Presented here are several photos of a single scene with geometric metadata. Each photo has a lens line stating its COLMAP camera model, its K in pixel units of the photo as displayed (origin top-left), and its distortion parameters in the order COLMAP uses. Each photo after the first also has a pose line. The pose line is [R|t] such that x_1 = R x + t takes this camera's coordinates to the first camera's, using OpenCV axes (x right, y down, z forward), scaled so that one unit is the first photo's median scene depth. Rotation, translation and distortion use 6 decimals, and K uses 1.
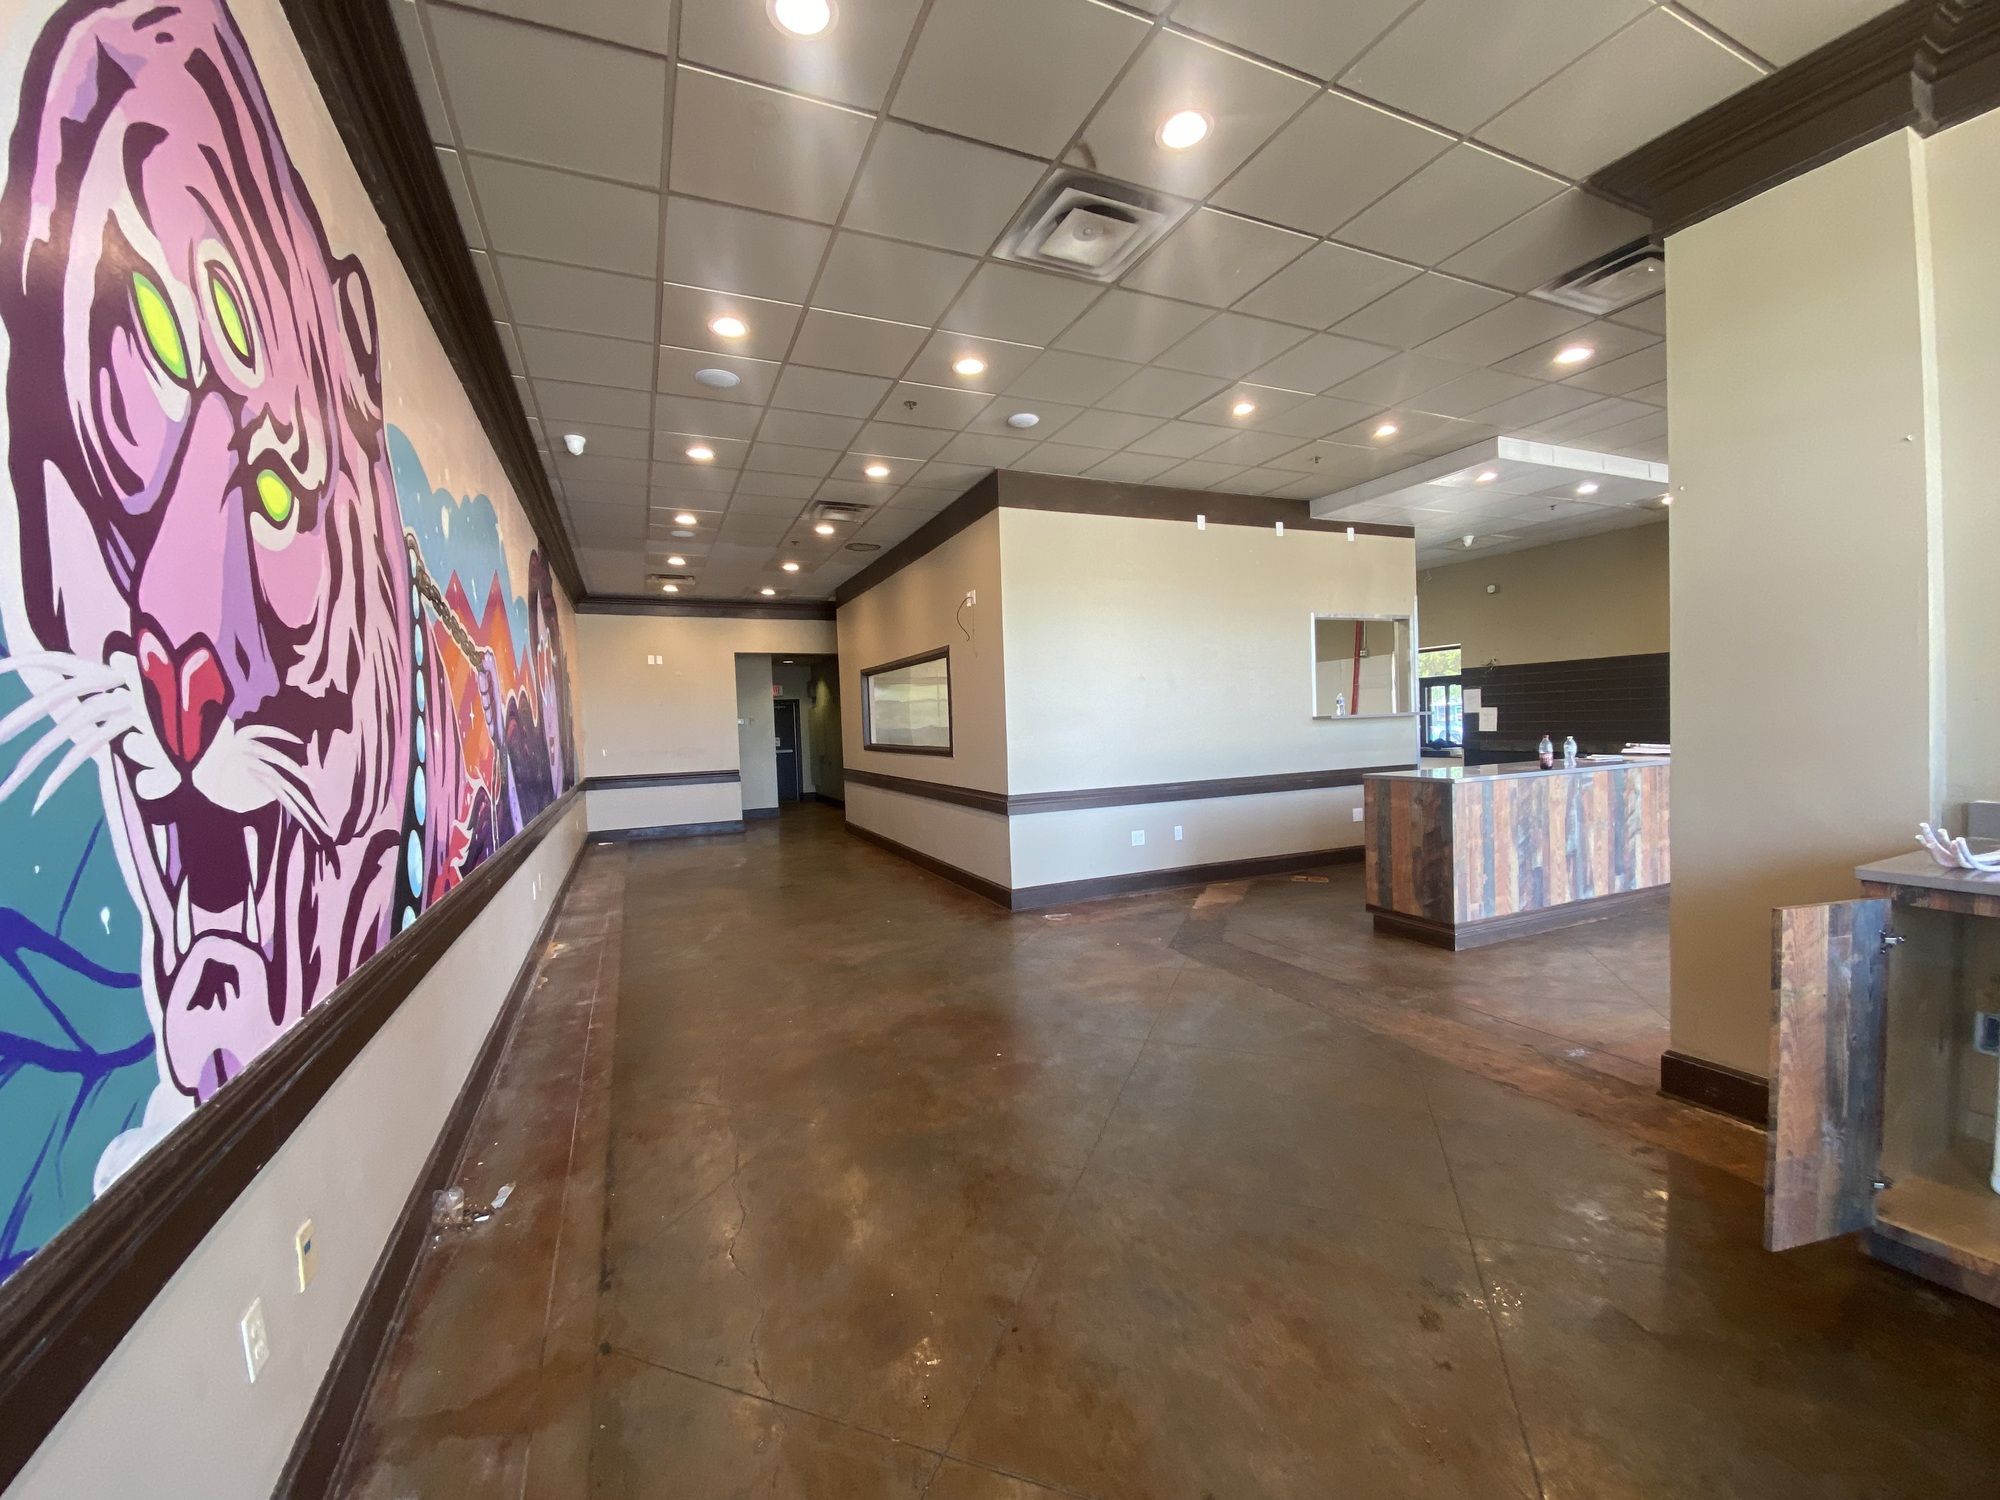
lens RADIAL K [[808.3, 0, 1000.0], [0, 808.3, 750.0], [0, 0, 1]] dist [0.029853, -0.026659]
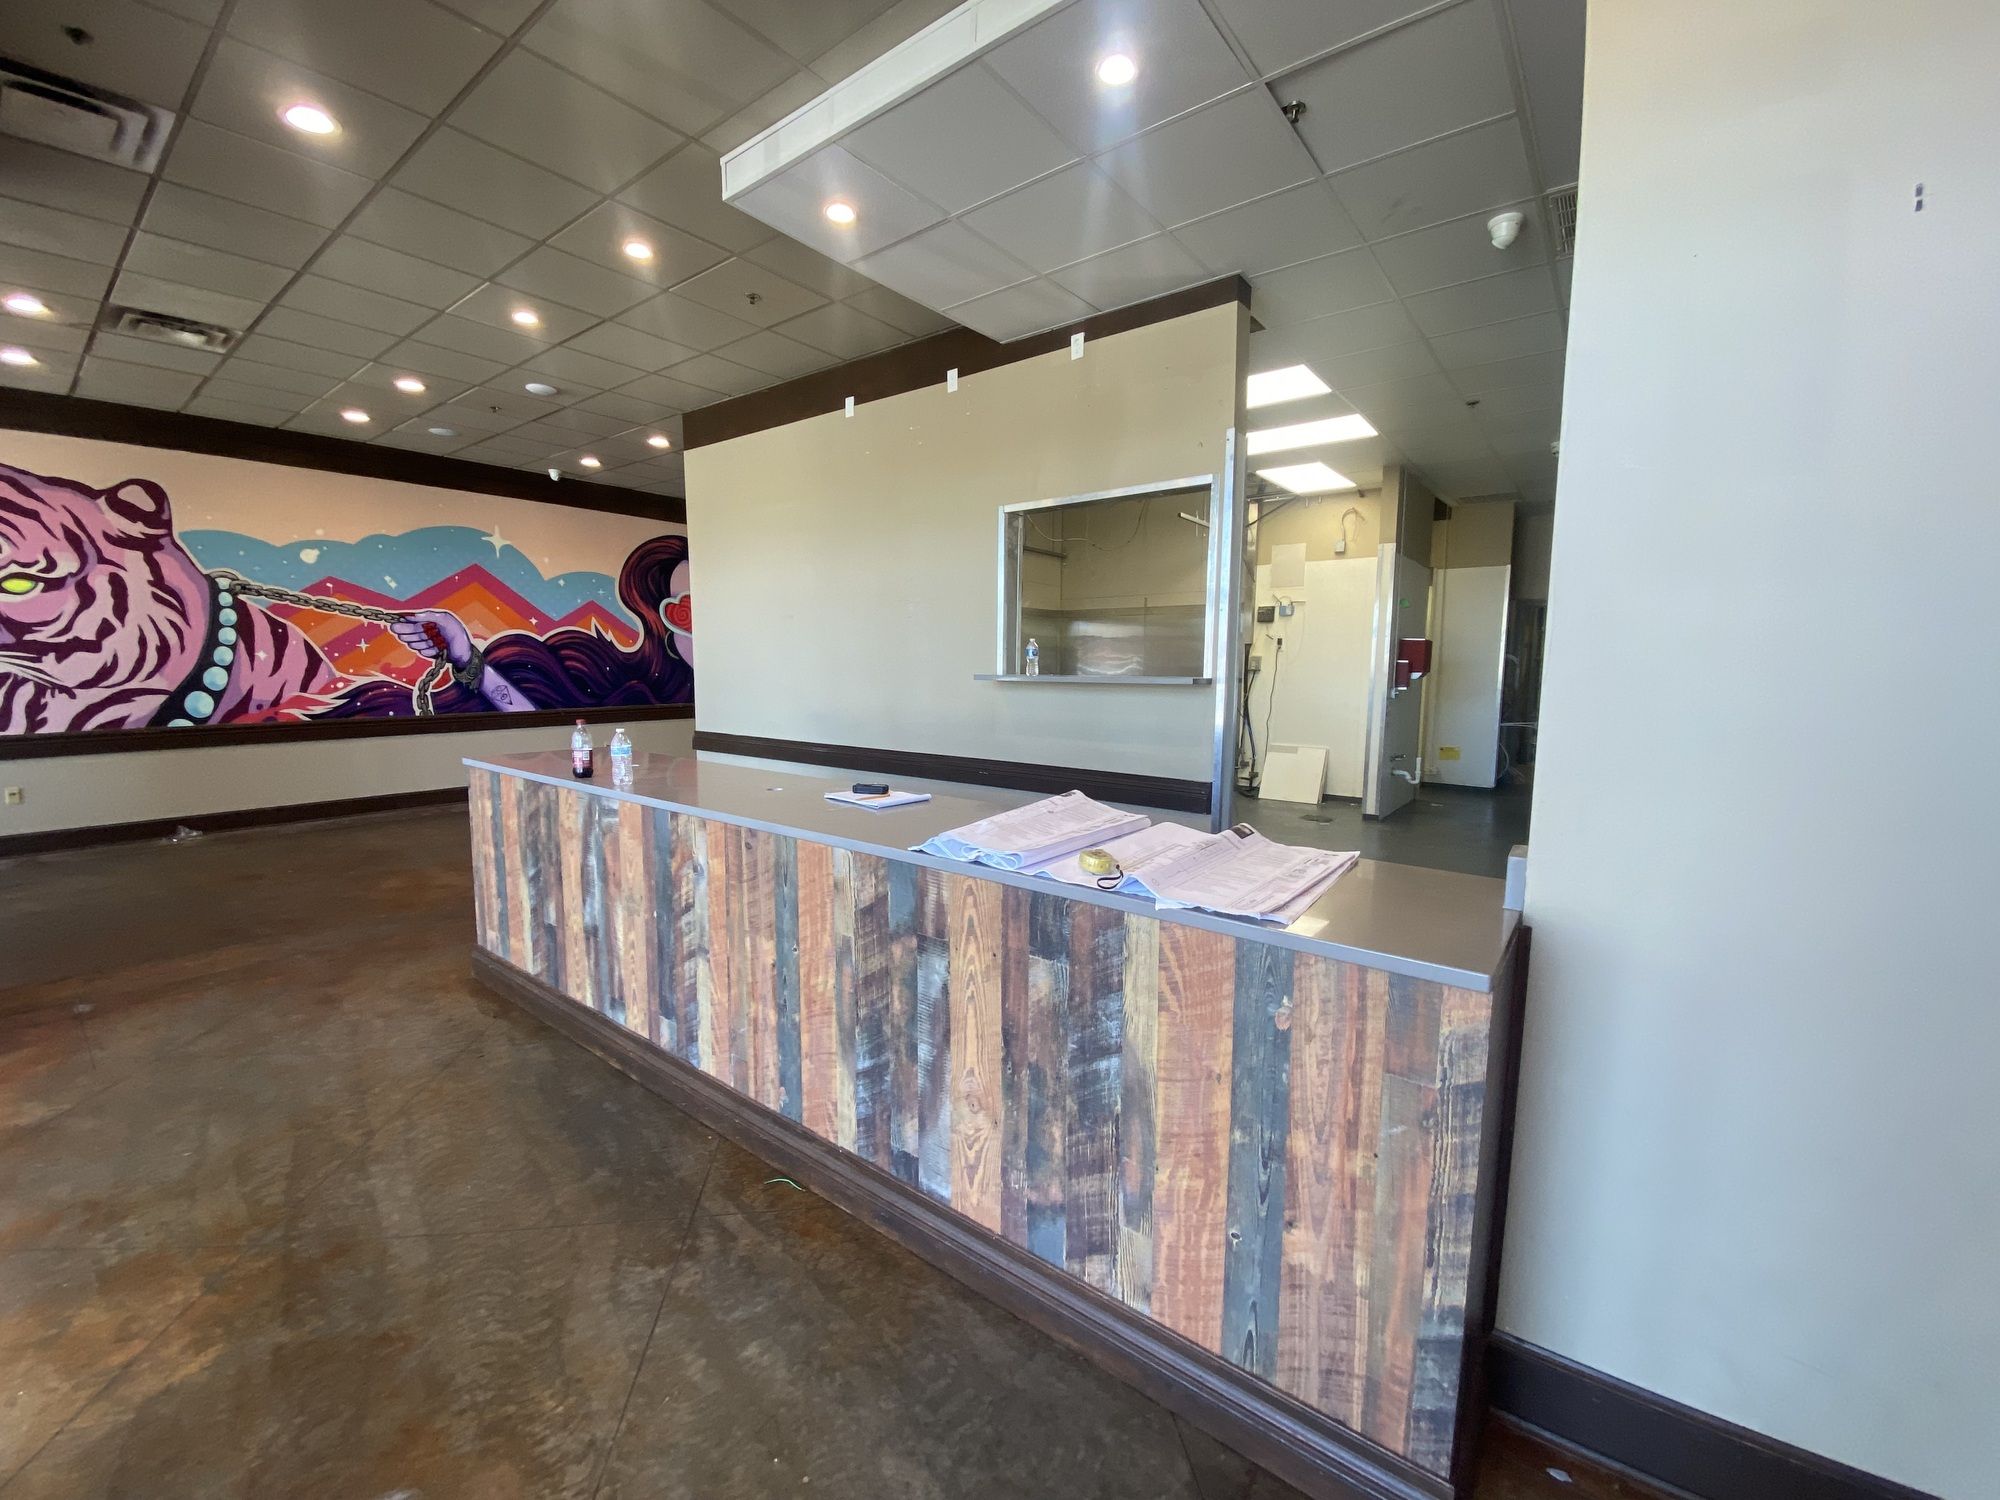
lens RADIAL K [[800.0, 0, 1000.2], [0, 800.0, 762.1], [0, 0, 1]] dist [0.000728, -0.010521]
pose [[0.467757, 0.145985, -0.871718, 1.012360], [-0.052478, 0.989113, 0.137486, -0.063190], [0.882298, -0.018564, 0.470326, 0.767175]]
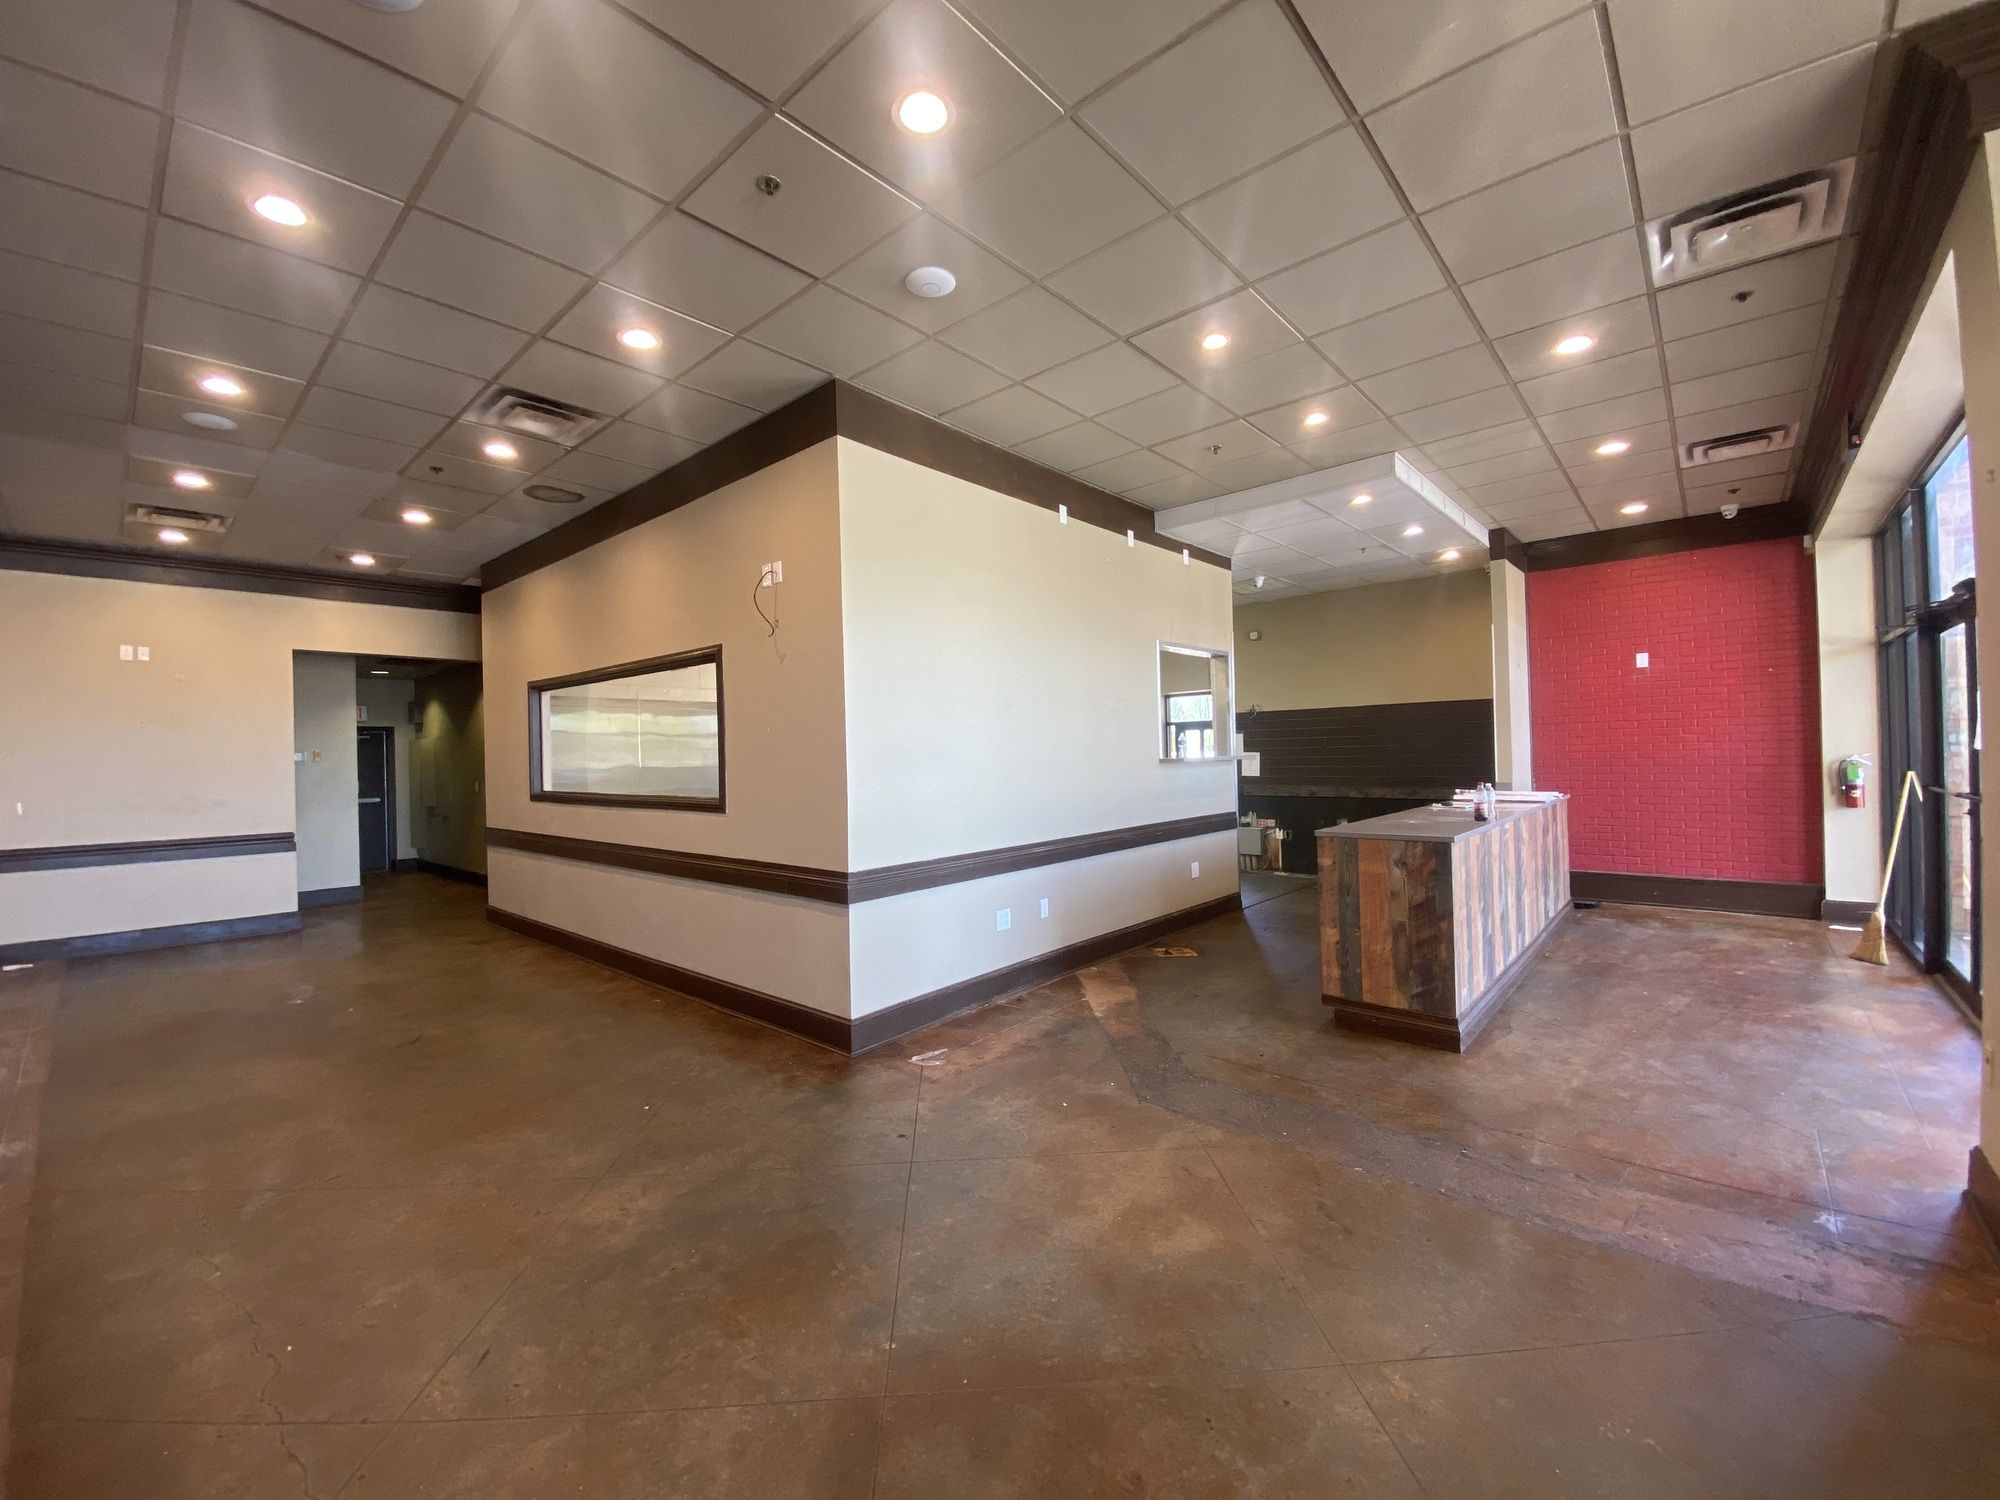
lens RADIAL K [[808.3, 0, 1000.0], [0, 808.3, 750.0], [0, 0, 1]] dist [0.029853, -0.026659]
pose [[0.912692, 0.017140, 0.408288, -0.129653], [0.004340, 0.998657, -0.051625, -0.007448], [-0.408625, 0.048889, 0.911392, 0.311386]]
